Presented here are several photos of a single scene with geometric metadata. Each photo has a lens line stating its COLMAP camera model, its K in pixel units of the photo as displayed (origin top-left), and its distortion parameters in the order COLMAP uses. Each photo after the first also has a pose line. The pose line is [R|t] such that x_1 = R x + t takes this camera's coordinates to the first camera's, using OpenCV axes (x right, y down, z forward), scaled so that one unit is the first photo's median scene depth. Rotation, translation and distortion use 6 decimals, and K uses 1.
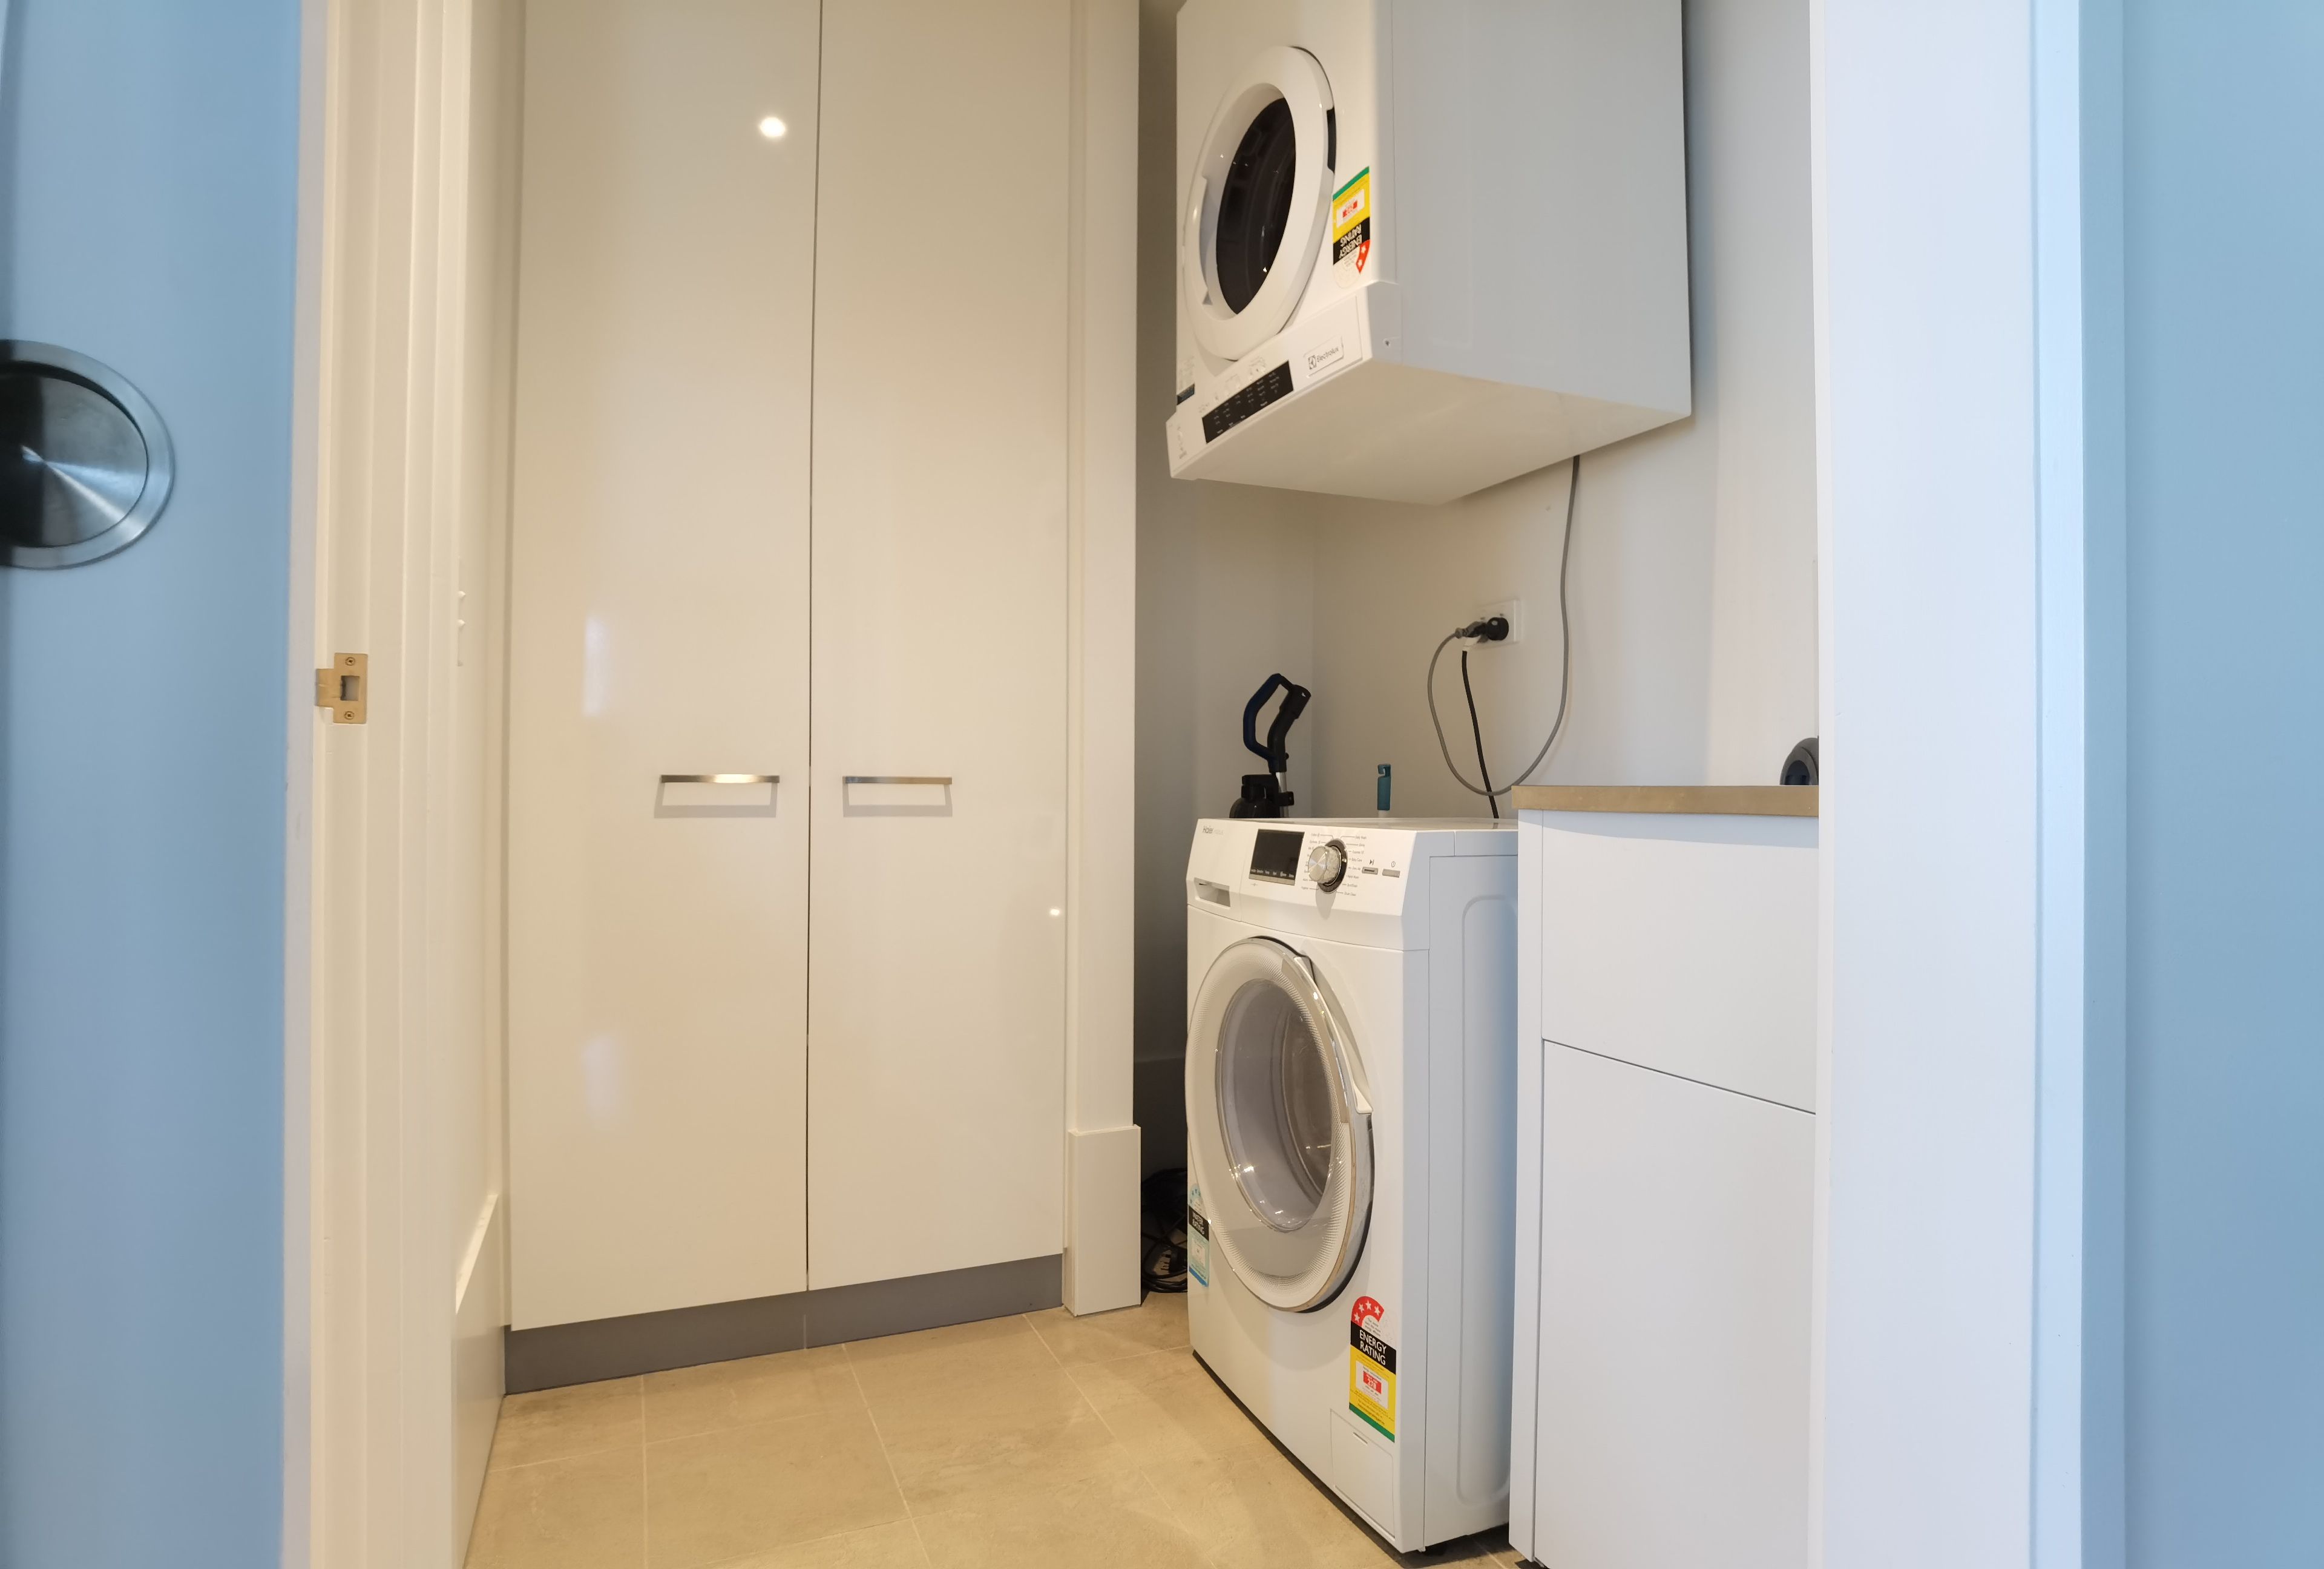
lens RADIAL K [[1222.2, 0, 1162.0], [0, 1222.2, 784.5], [0, 0, 1]] dist [-0.022181, -0.000522]
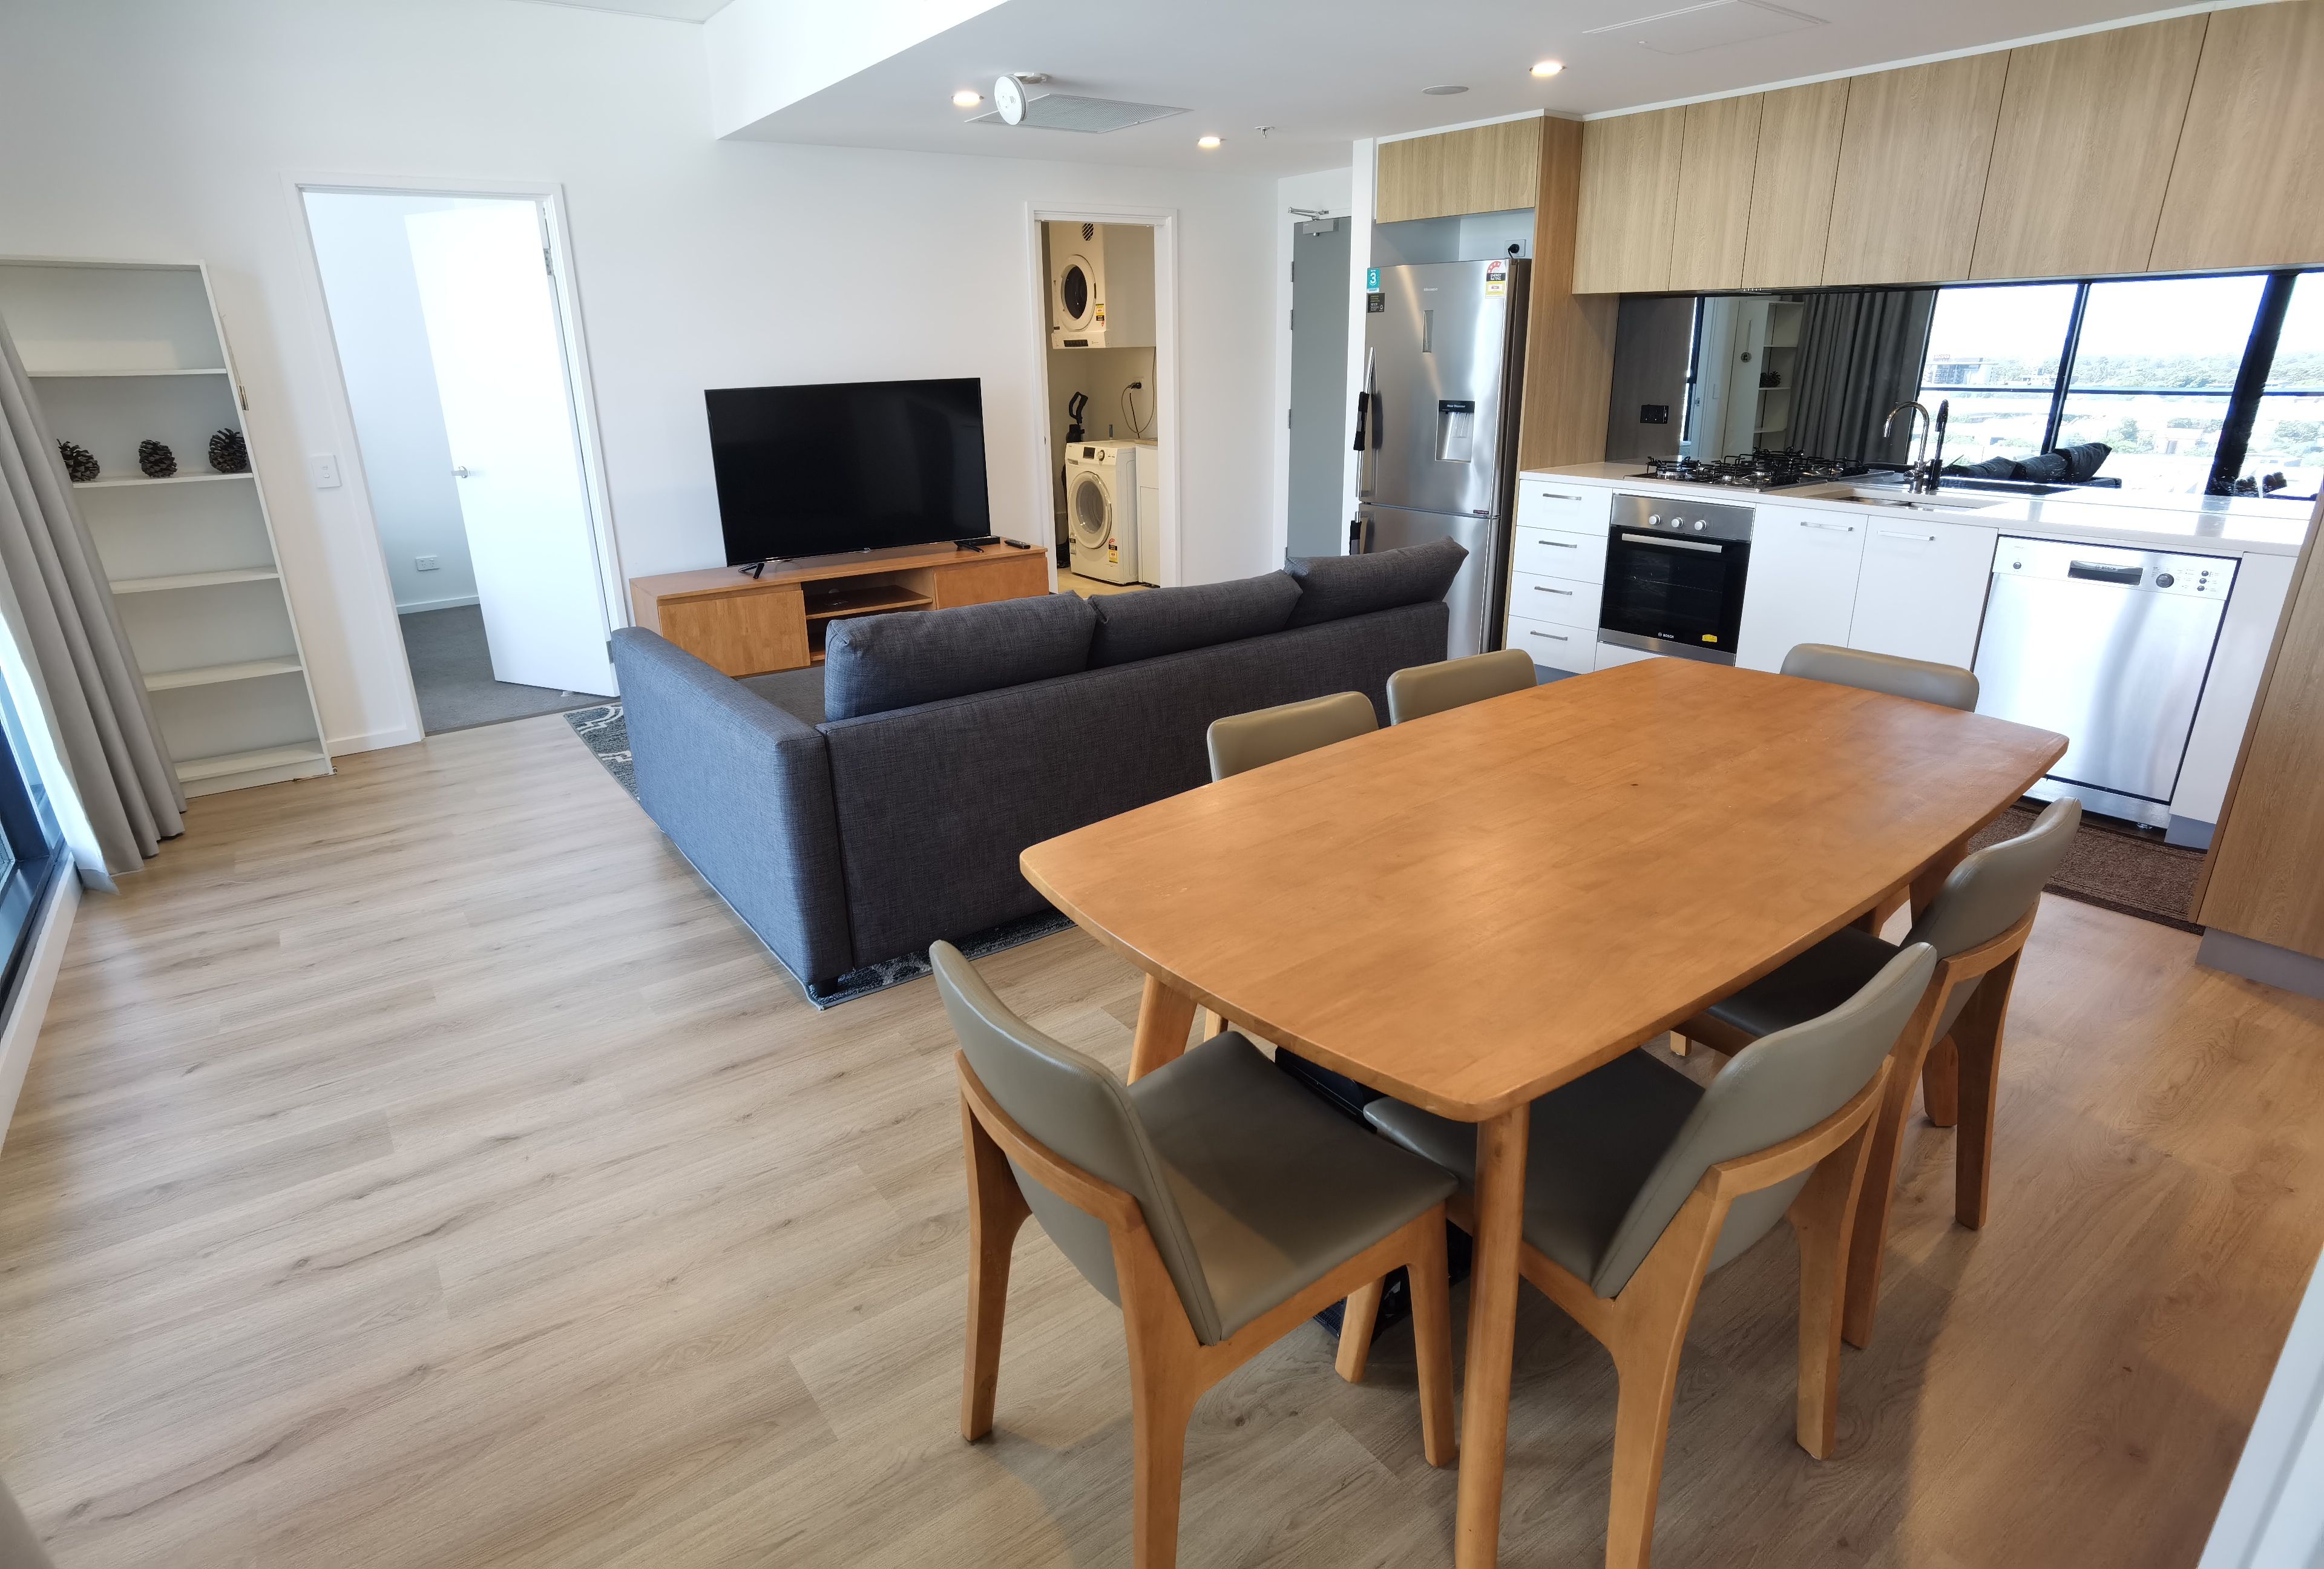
lens RADIAL K [[1204.7, 0, 1161.3], [0, 1204.7, 794.0], [0, 0, 1]] dist [-0.018380, -0.029191]
pose [[0.975939, -0.098221, 0.194670, -0.648440], [0.022744, 0.933782, 0.357118, -0.354482], [-0.216856, -0.344098, 0.913548, -3.642790]]
